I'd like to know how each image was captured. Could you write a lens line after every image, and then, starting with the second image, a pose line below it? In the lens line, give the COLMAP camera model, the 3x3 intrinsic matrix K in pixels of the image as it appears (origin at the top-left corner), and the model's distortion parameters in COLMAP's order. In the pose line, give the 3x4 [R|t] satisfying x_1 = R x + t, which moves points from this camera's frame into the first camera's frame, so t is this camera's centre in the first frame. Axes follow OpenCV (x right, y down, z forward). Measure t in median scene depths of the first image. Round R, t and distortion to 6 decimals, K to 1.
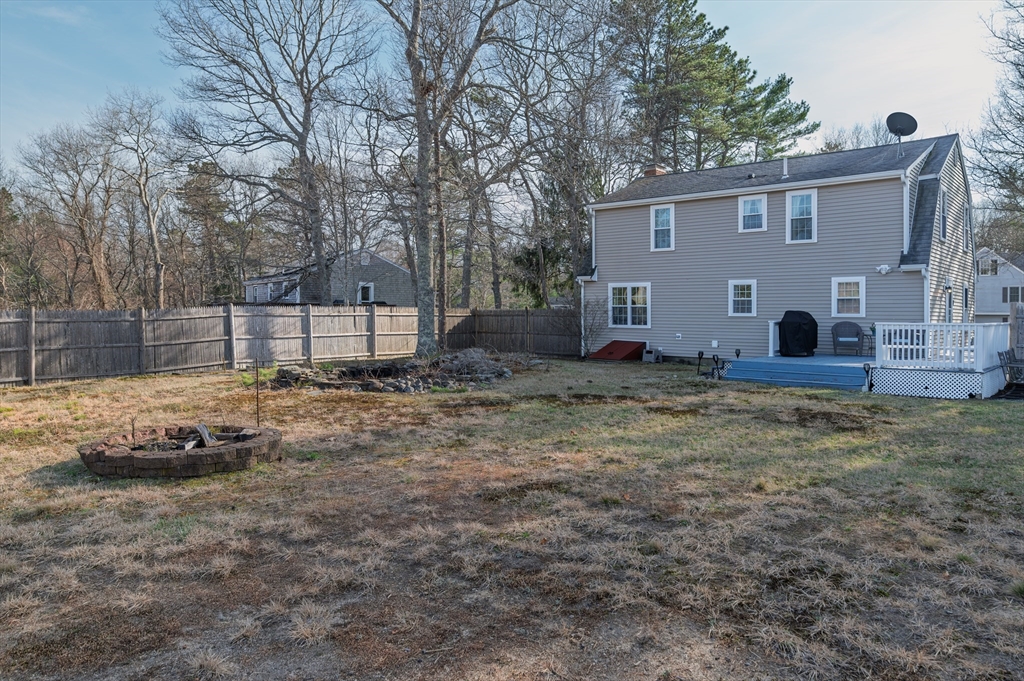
lens RADIAL K [[741.6, 0, 515.9], [0, 741.6, 313.2], [0, 0, 1]] dist [0.005393, -0.006357]
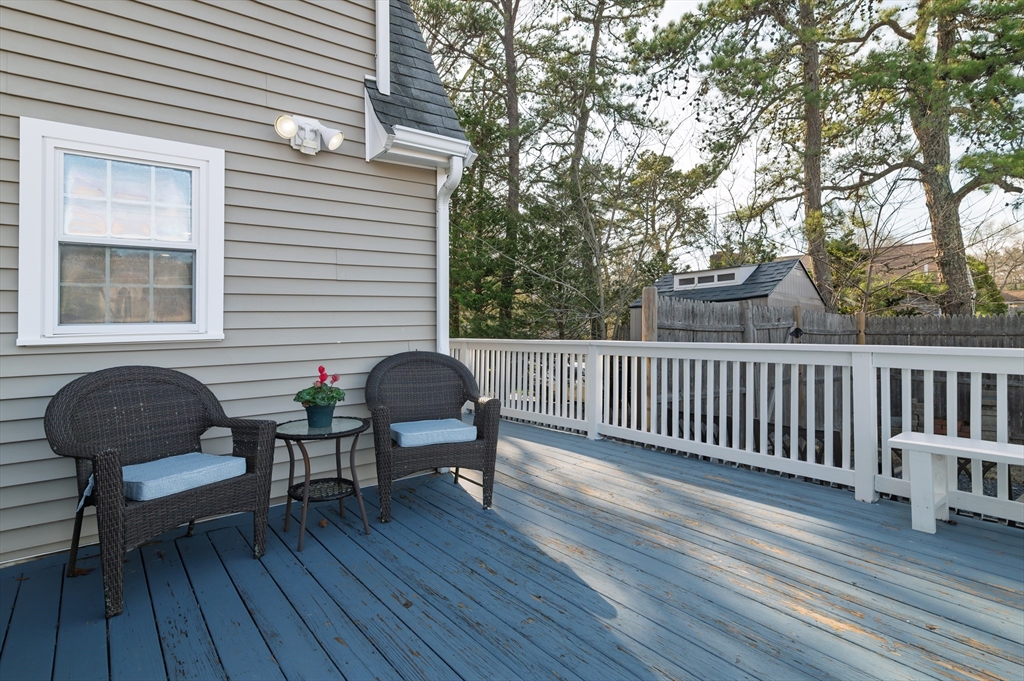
lens RADIAL K [[538.3, 0, 500.6], [0, 538.3, 307.4], [0, 0, 1]] dist [0.010740, -0.000046]
pose [[0.196783, 0.016159, 0.980314, 0.296745], [0.011195, 0.999762, -0.018727, 0.000263], [-0.980383, 0.014660, 0.196555, 0.790864]]
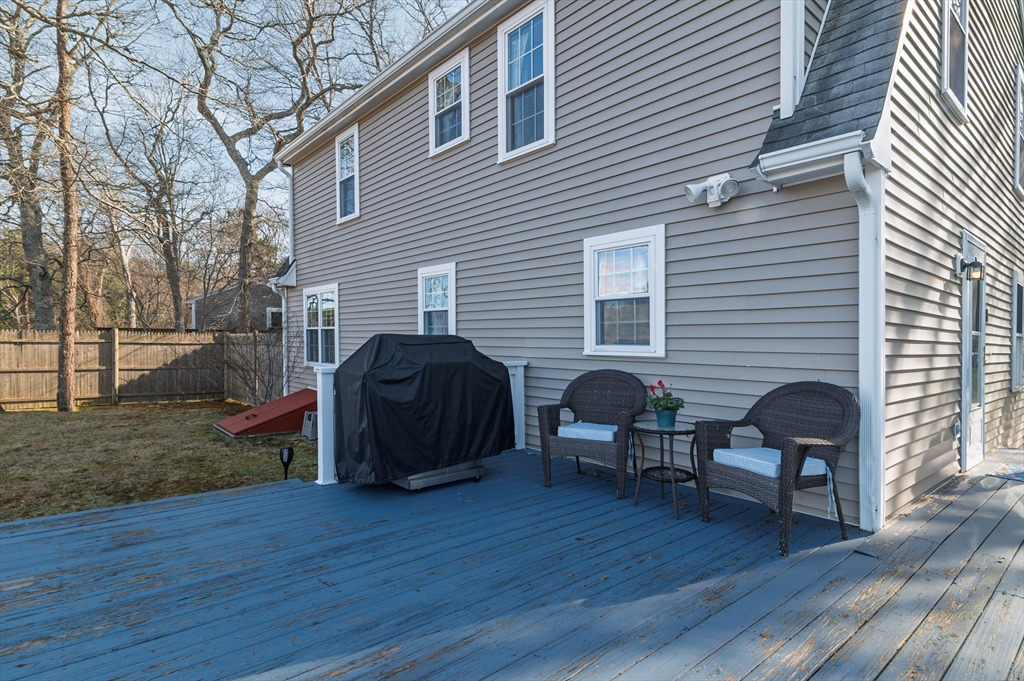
lens RADIAL K [[538.3, 0, 516.2], [0, 538.3, 345.1], [0, 0, 1]] dist [0.010740, -0.000046]
pose [[0.990794, 0.005848, -0.135255, 0.391535], [-0.004836, 0.999958, 0.007807, -0.000689], [0.135295, -0.007081, 0.990780, 0.684421]]
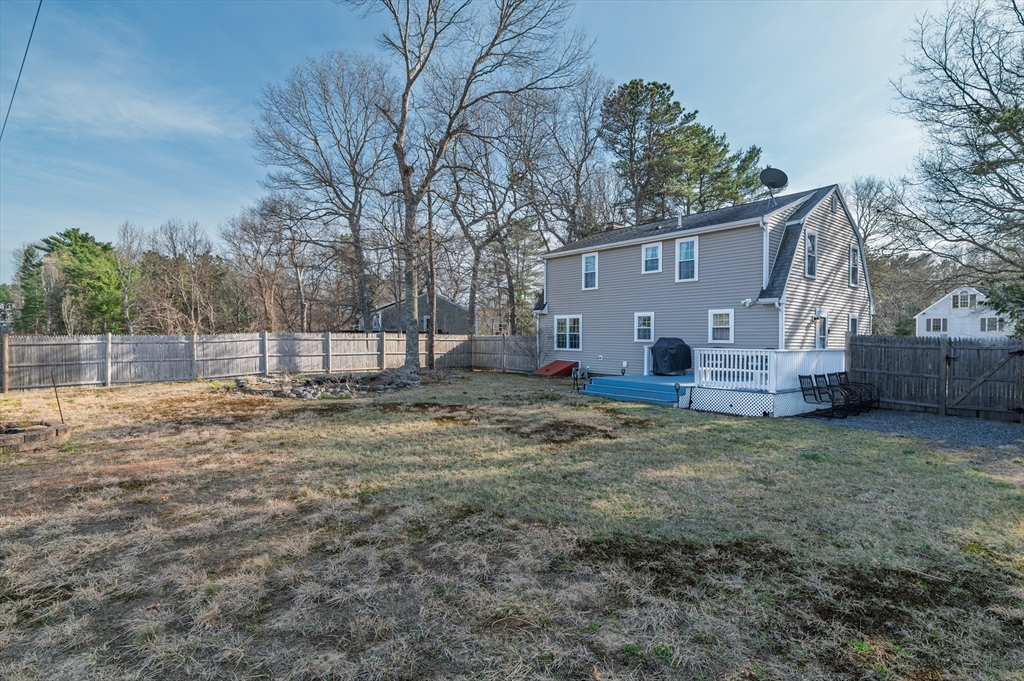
lens RADIAL K [[538.3, 0, 503.5], [0, 538.3, 338.6], [0, 0, 1]] dist [0.010740, -0.000046]
pose [[0.981893, 0.004475, -0.189385, 0.243001], [-0.004324, 0.999990, 0.001214, -0.001392], [0.189389, -0.000373, 0.981902, 0.078634]]
